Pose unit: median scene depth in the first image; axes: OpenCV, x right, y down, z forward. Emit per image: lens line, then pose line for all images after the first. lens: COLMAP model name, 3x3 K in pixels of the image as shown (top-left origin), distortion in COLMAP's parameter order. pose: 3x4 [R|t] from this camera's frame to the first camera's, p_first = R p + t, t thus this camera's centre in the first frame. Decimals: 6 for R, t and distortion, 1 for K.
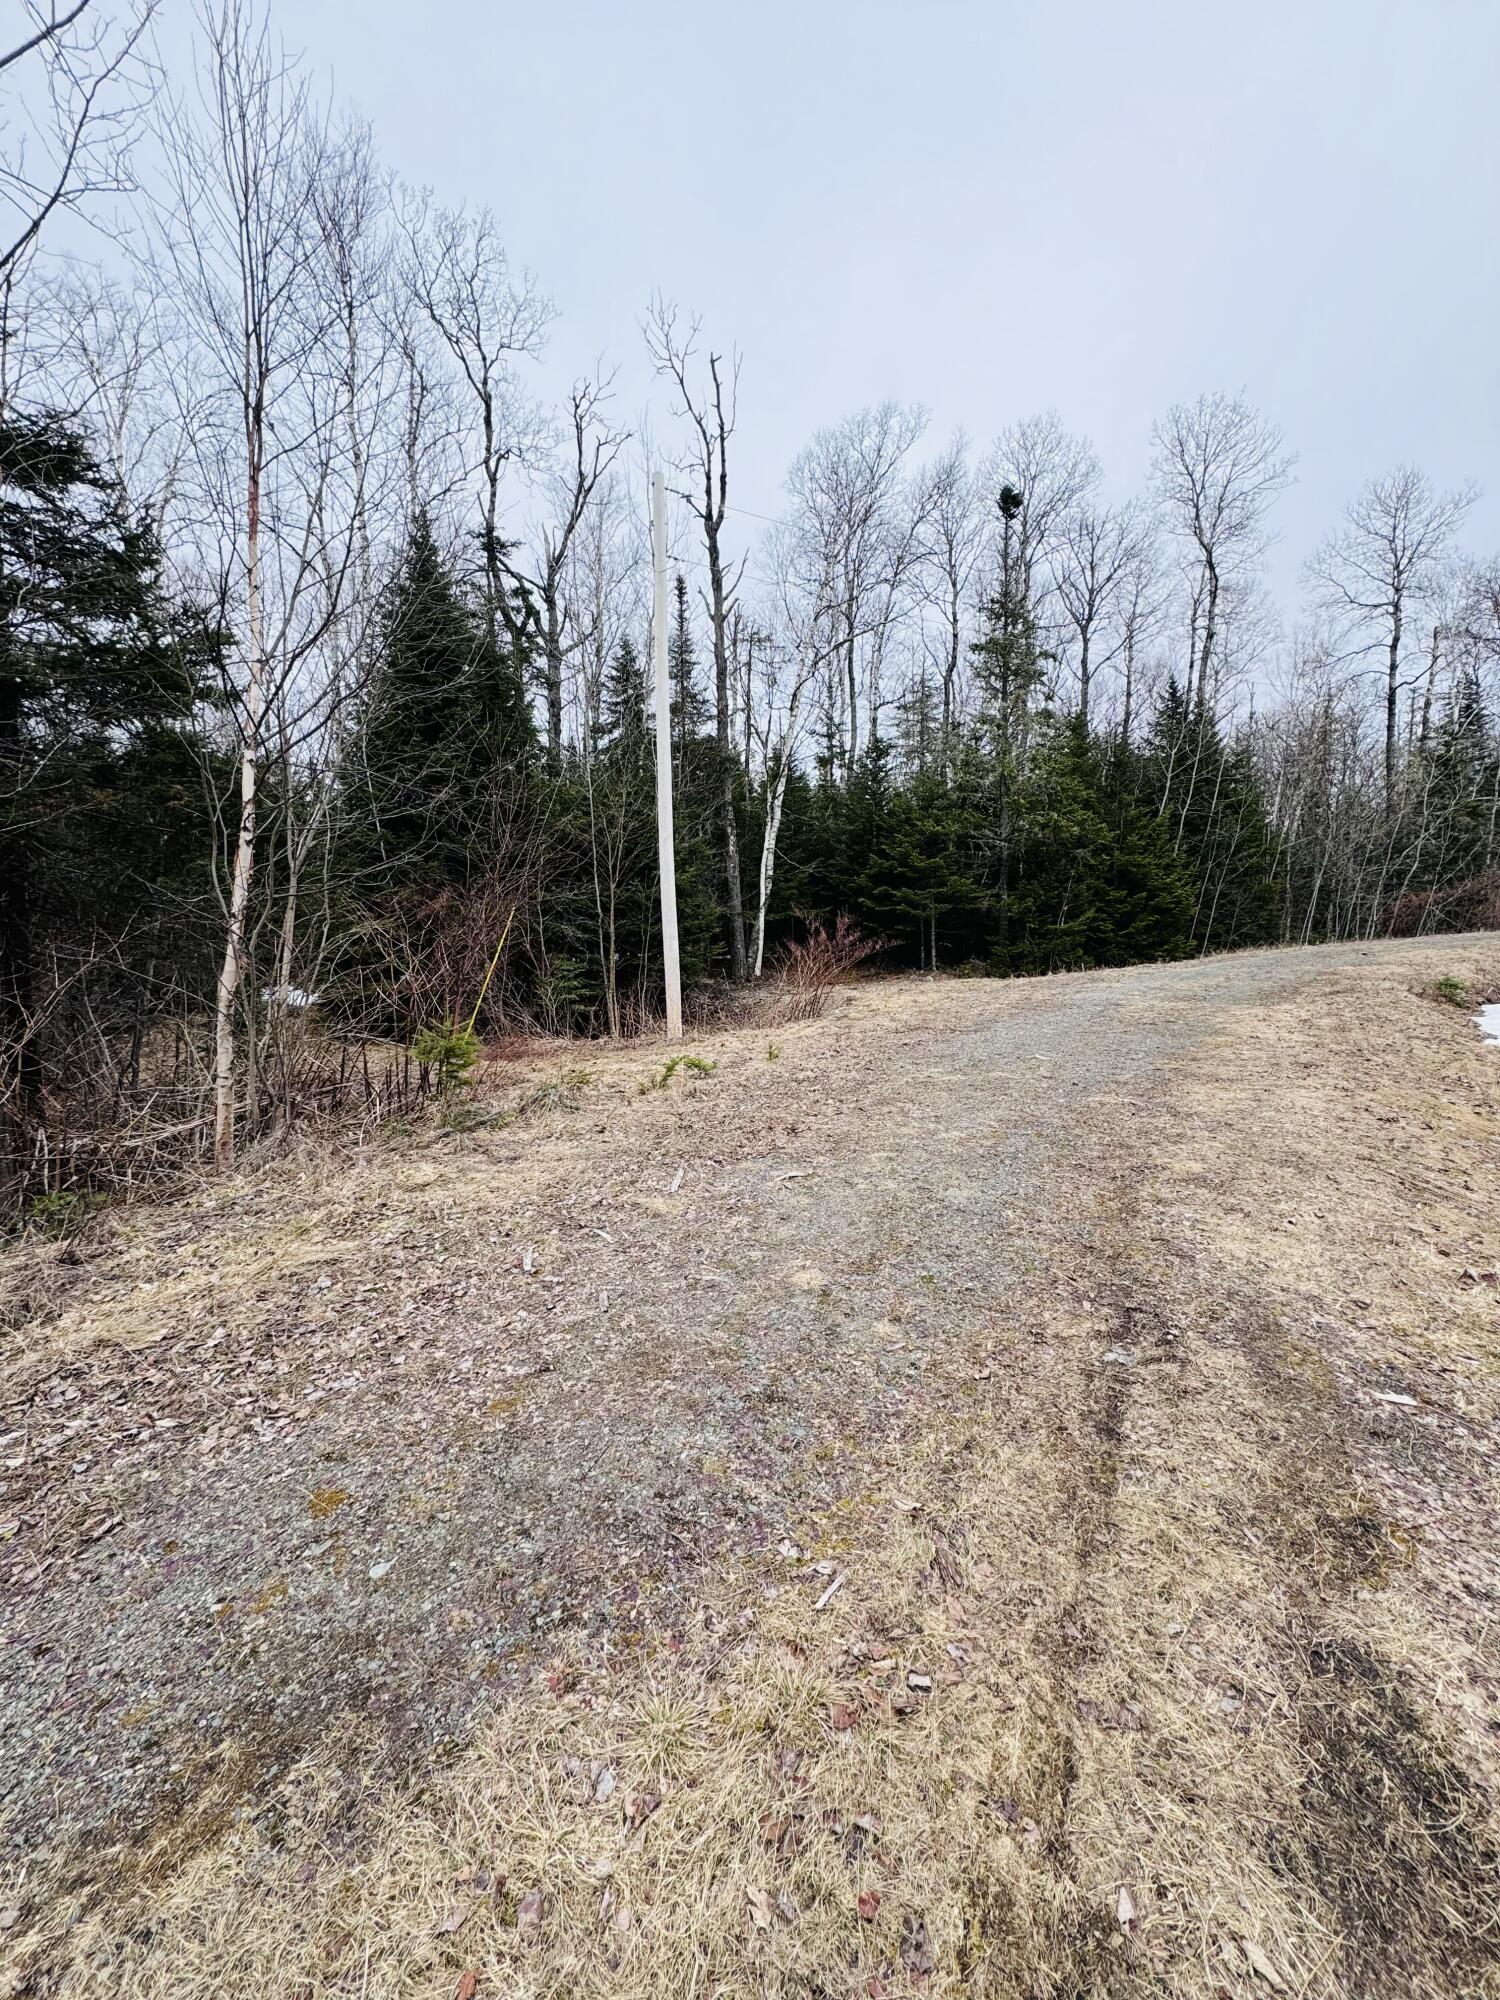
lens RADIAL K [[799.6, 0, 751.3], [0, 799.6, 1001.3], [0, 0, 1]] dist [-0.002007, 0.000474]
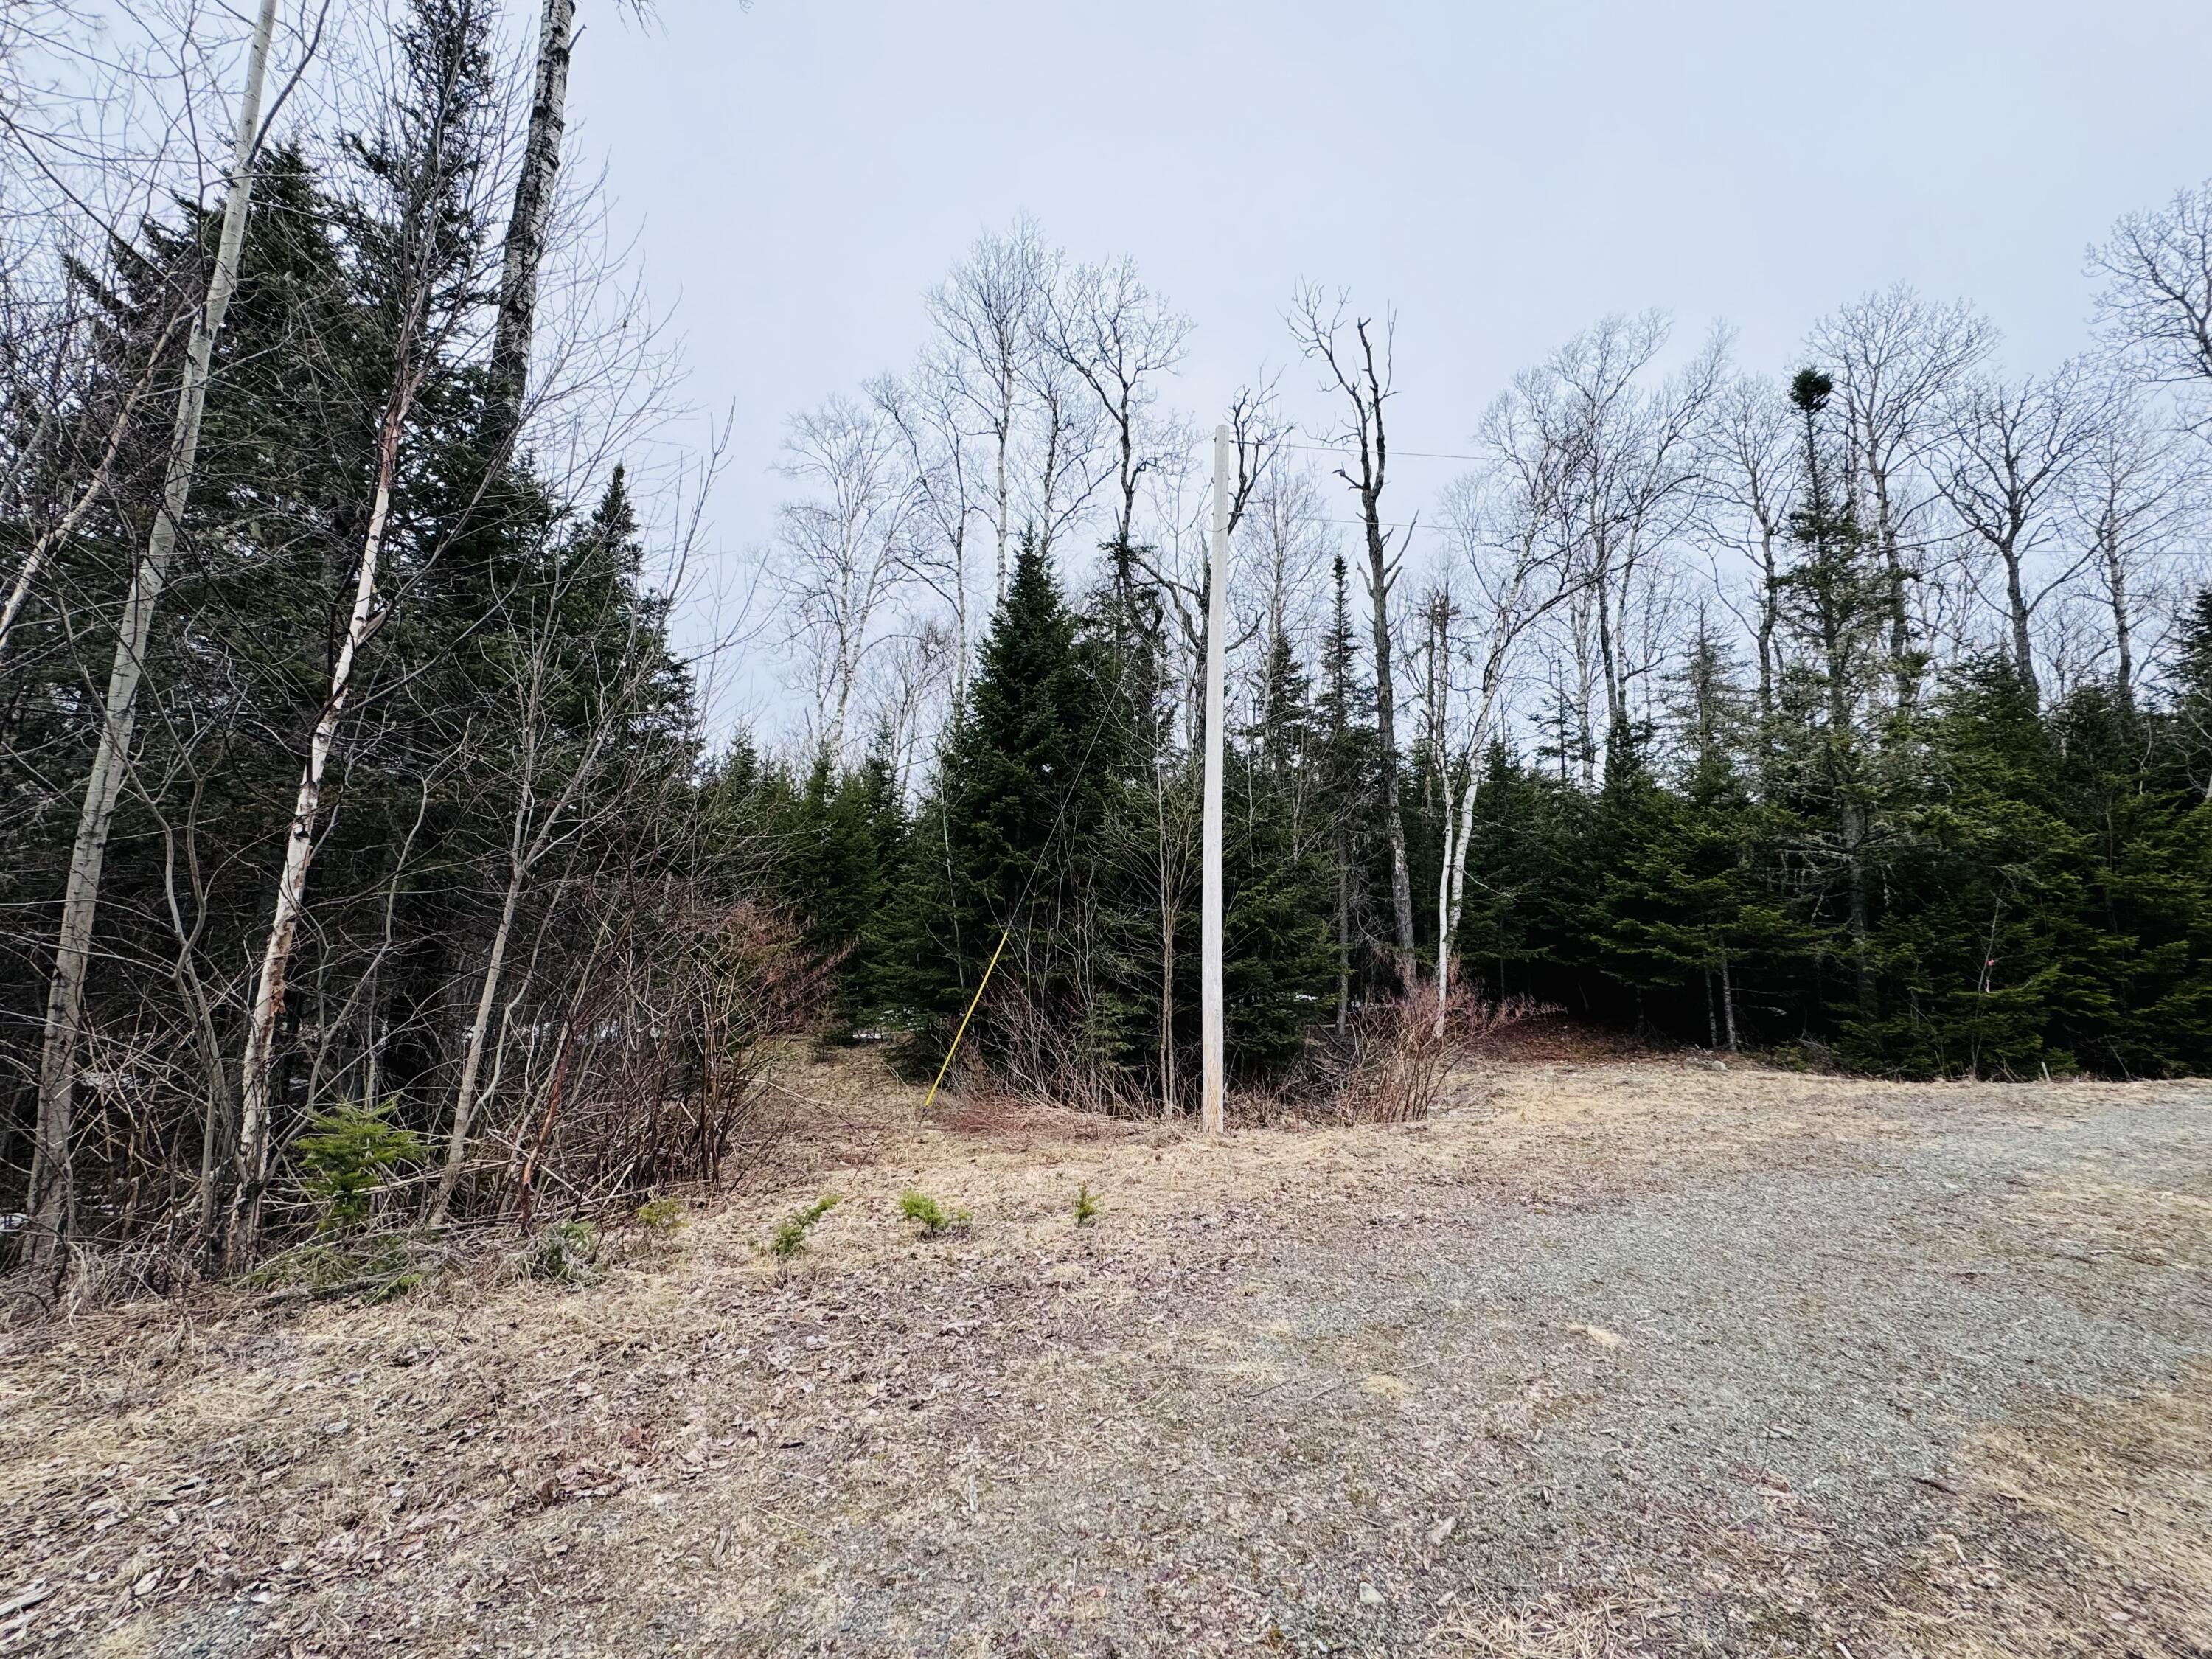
lens RADIAL K [[884.4, 0, 1104.0], [0, 884.4, 823.6], [0, 0, 1]] dist [-0.002007, 0.000474]
pose [[0.895432, -0.025993, -0.444438, 0.100601], [-0.082325, 0.971410, -0.222677, -0.017980], [0.437520, 0.235980, 0.867692, 0.129725]]
